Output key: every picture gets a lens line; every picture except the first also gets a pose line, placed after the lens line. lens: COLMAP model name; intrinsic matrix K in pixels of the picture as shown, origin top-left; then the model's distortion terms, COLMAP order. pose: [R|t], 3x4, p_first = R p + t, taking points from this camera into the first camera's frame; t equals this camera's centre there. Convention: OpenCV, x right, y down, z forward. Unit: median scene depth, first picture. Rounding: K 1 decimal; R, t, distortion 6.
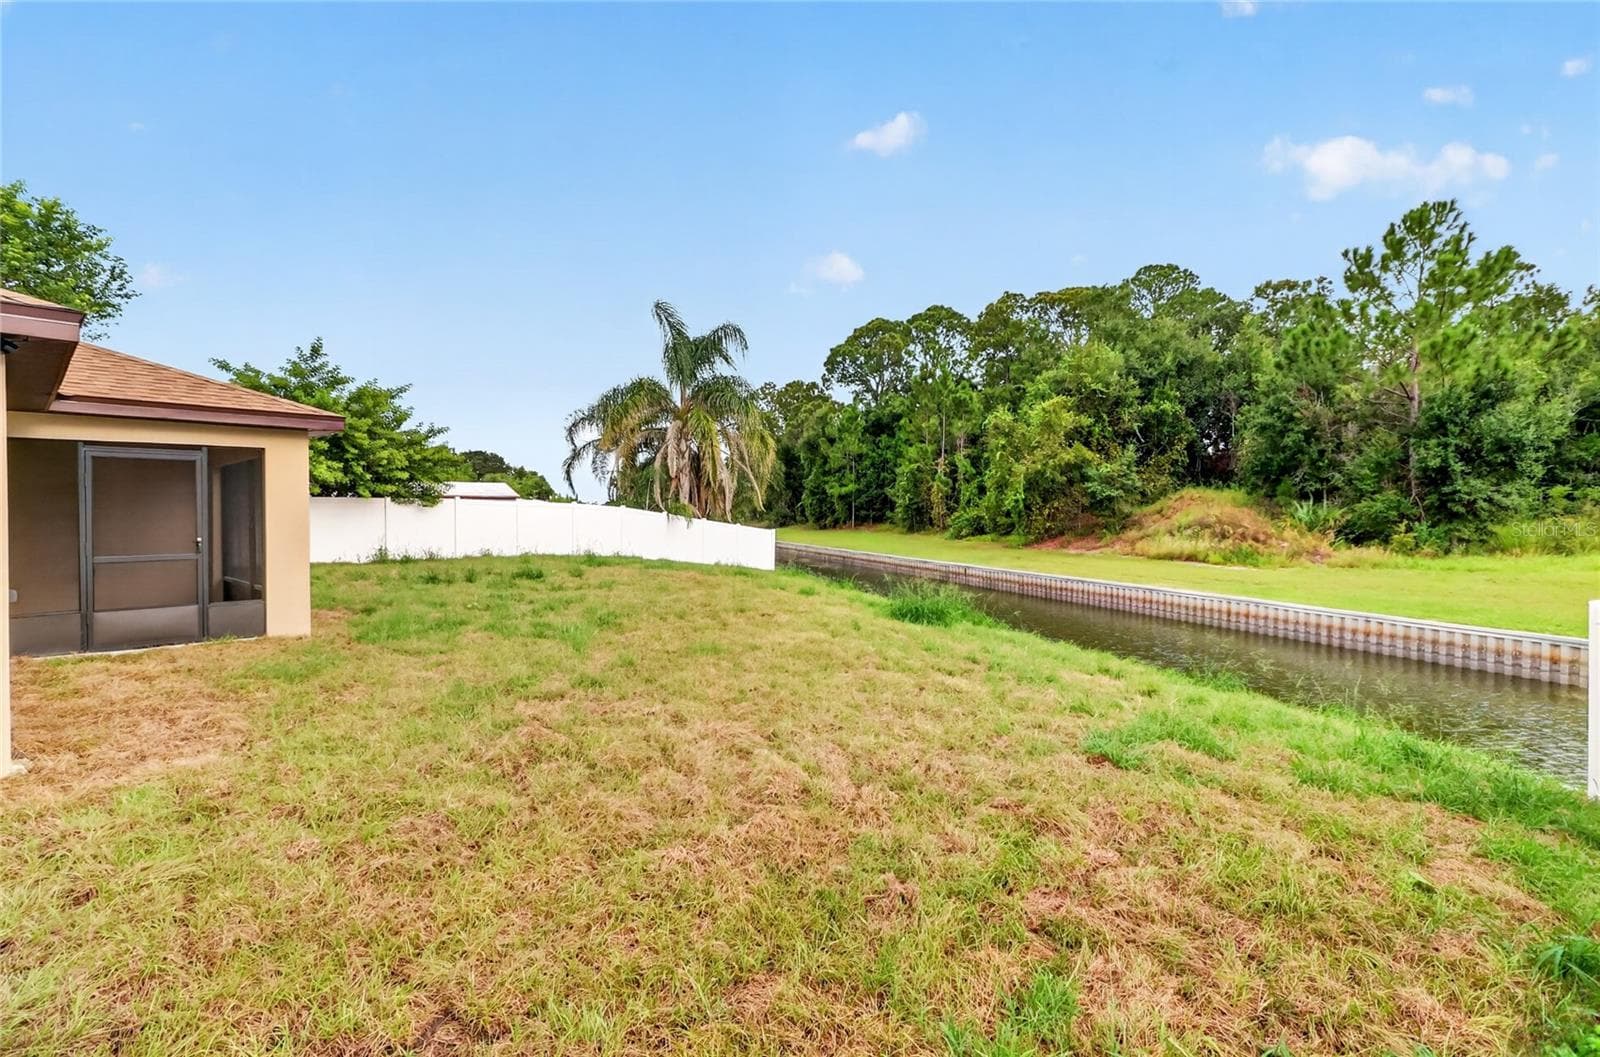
lens RADIAL K [[717.4, 0, 795.6], [0, 717.4, 519.5], [0, 0, 1]] dist [-0.000938, -0.000230]
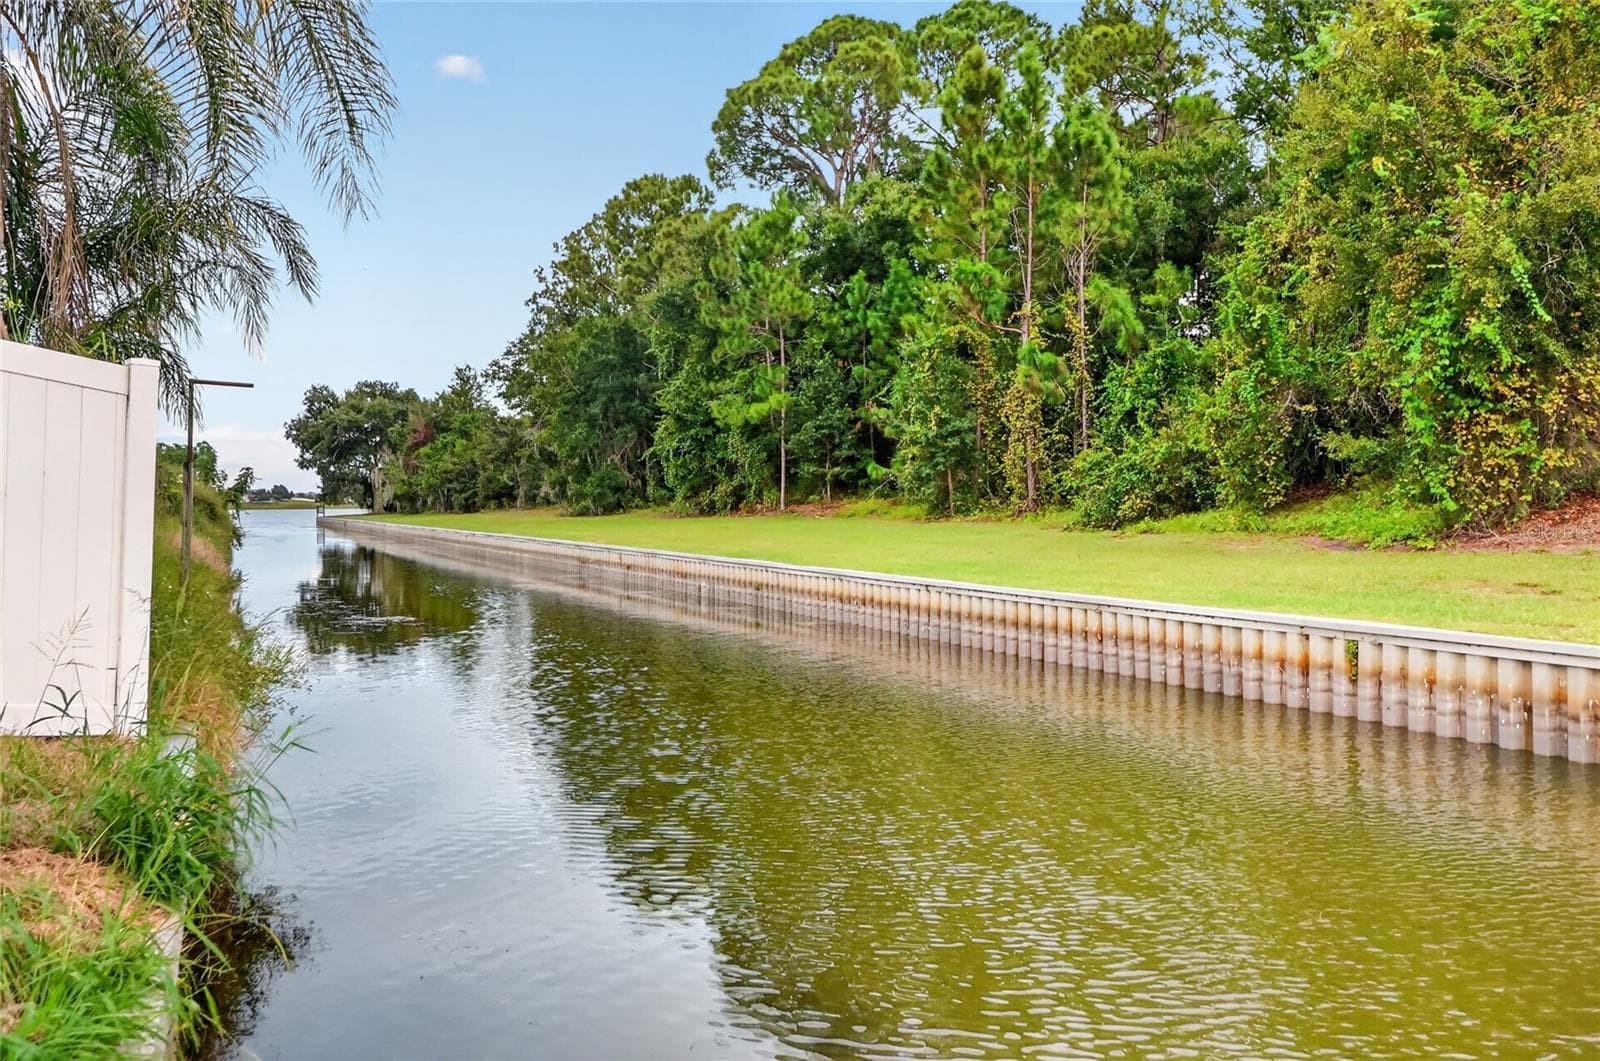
lens RADIAL K [[717.4, 0, 795.6], [0, 717.4, 521.5], [0, 0, 1]] dist [-0.000938, -0.000230]
pose [[0.994846, -0.000467, 0.101395, 0.048849], [0.003075, 0.999668, -0.025566, 0.028587], [-0.101349, 0.025746, 0.994518, 0.620064]]
